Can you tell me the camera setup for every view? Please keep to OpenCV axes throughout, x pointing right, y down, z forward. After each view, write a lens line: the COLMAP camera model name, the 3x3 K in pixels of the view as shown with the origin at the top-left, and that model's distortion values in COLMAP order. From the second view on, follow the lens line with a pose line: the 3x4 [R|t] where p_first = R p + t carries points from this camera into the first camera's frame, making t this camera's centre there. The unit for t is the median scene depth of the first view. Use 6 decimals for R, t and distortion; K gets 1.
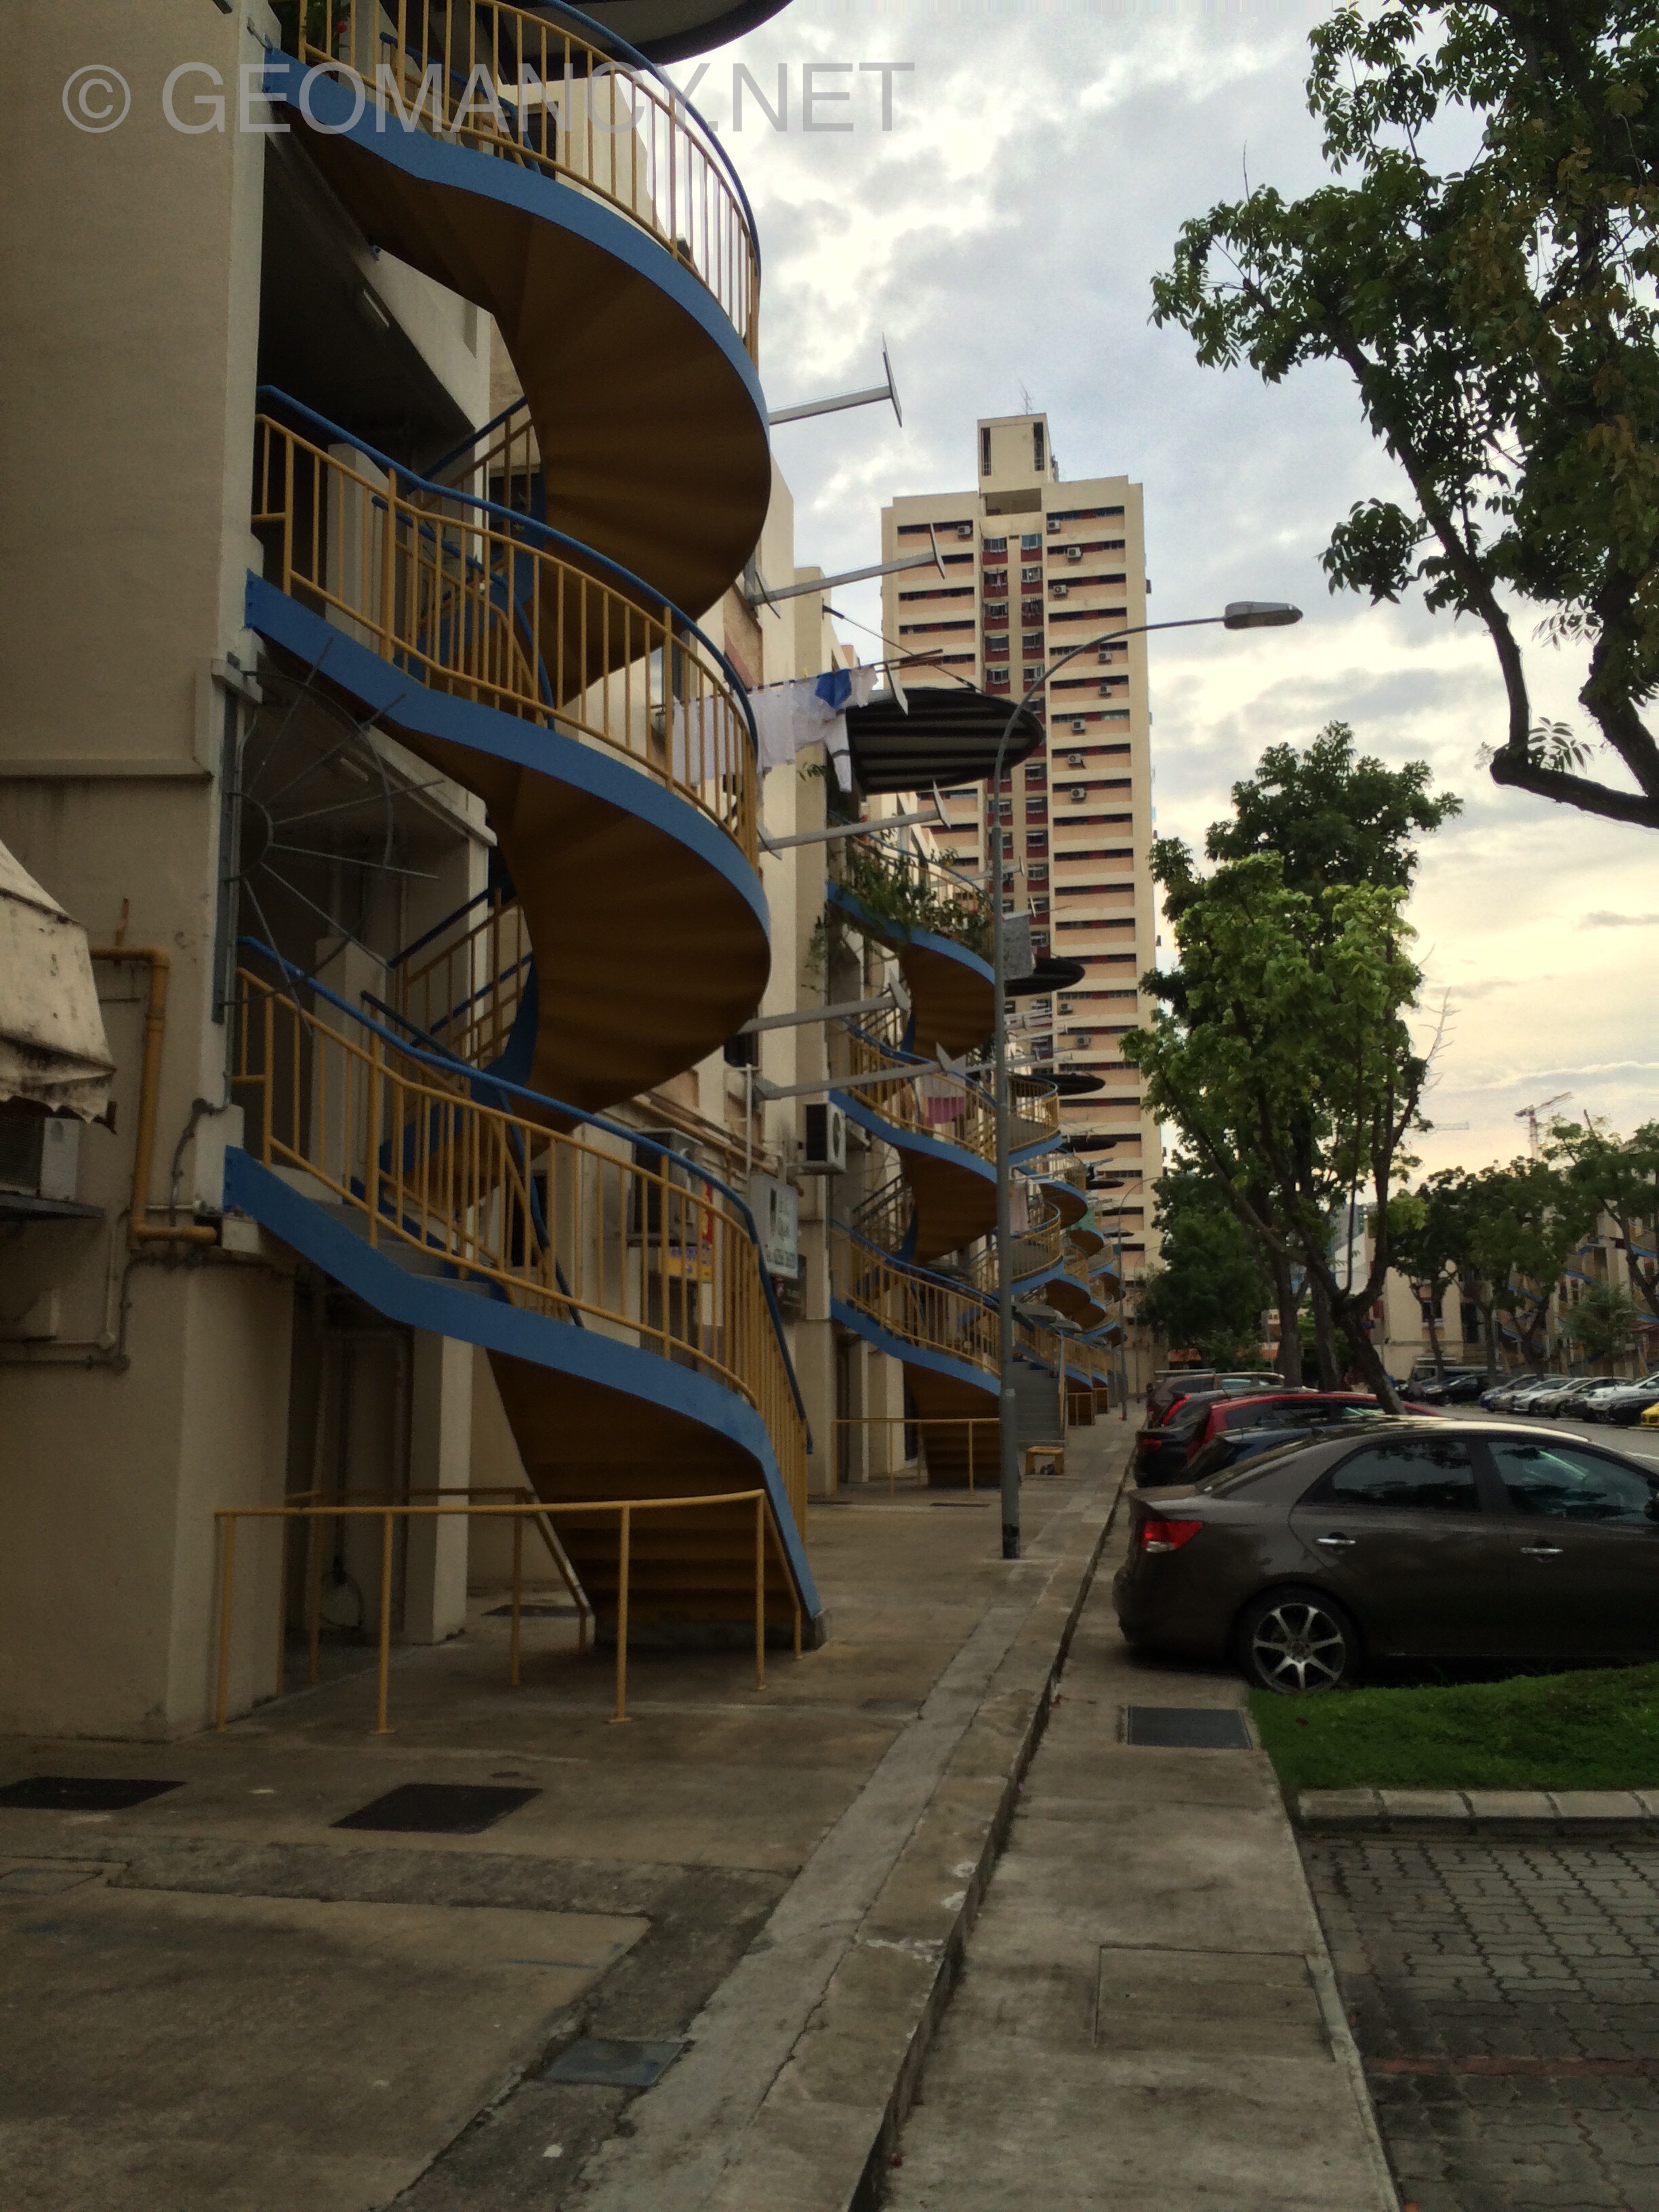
lens RADIAL K [[1894.6, 0, 819.5], [0, 1894.6, 1124.8], [0, 0, 1]] dist [0.023967, 0.003610]
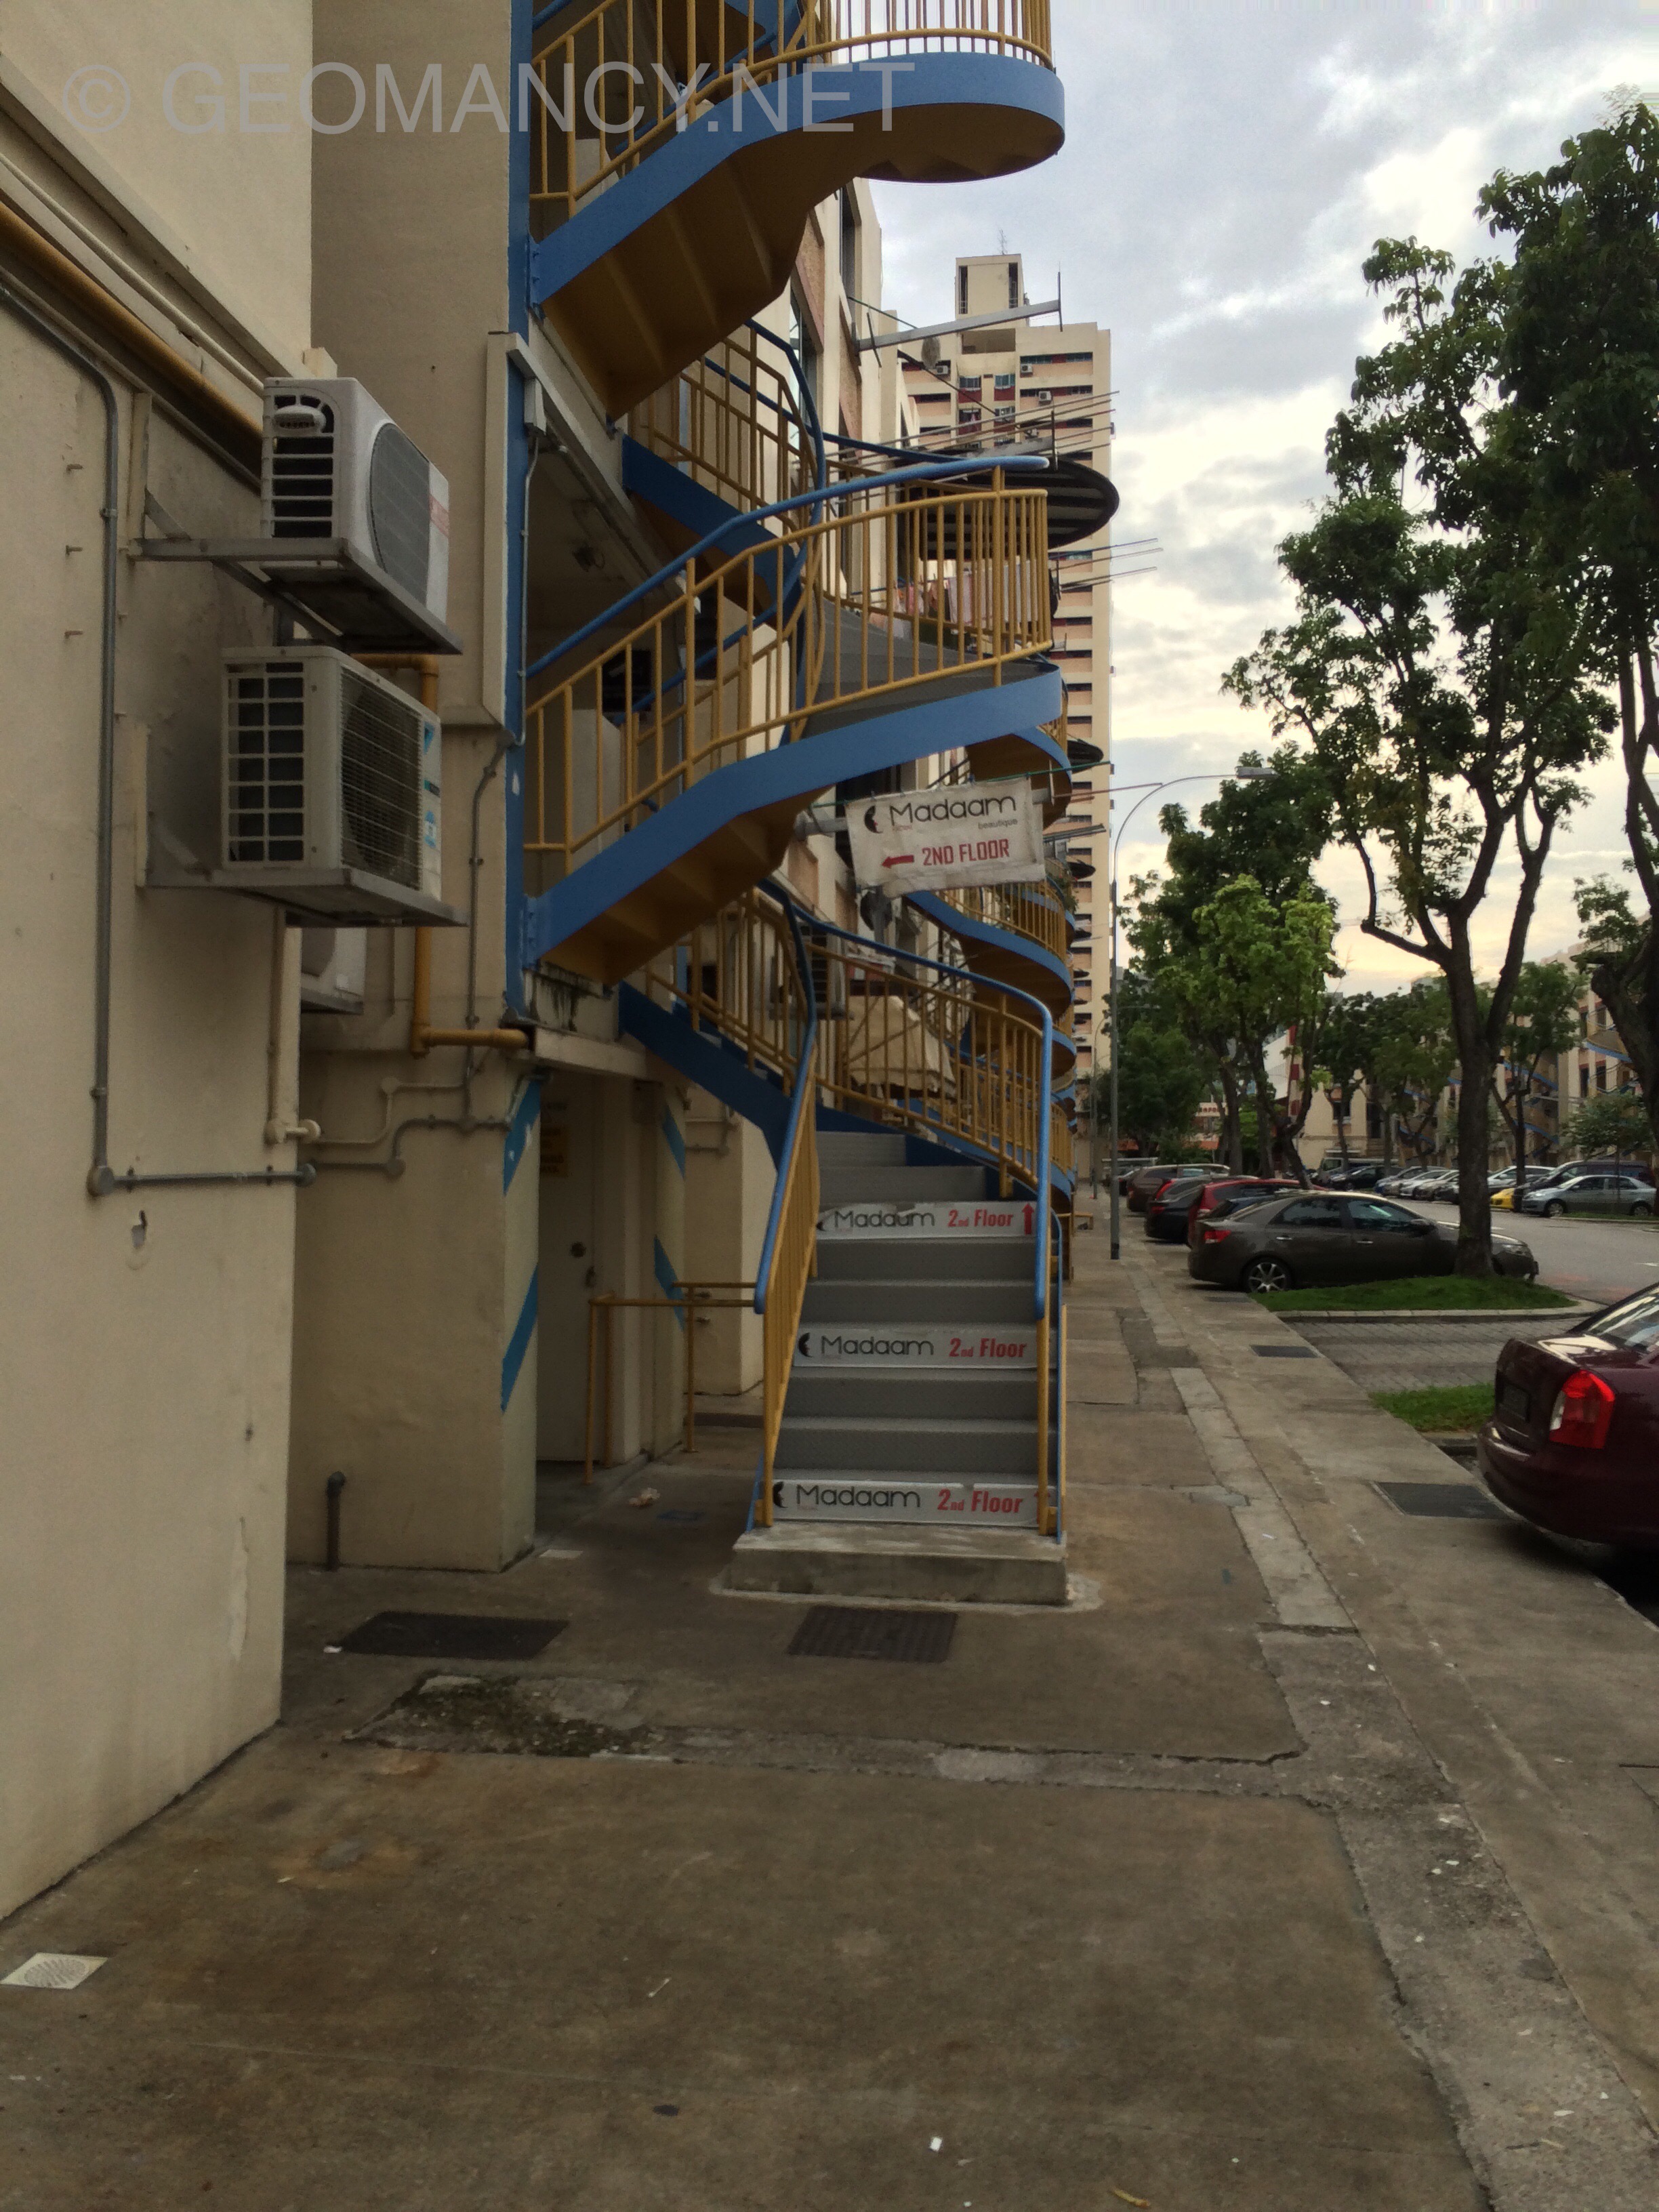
lens RADIAL K [[1894.6, 0, 838.7], [0, 1894.6, 1094.4], [0, 0, 1]] dist [0.023967, 0.003610]
pose [[0.998659, 0.014711, 0.049636, -0.044664], [-0.019506, 0.995040, 0.097545, -0.020304], [-0.047955, -0.098383, 0.993993, -0.145575]]
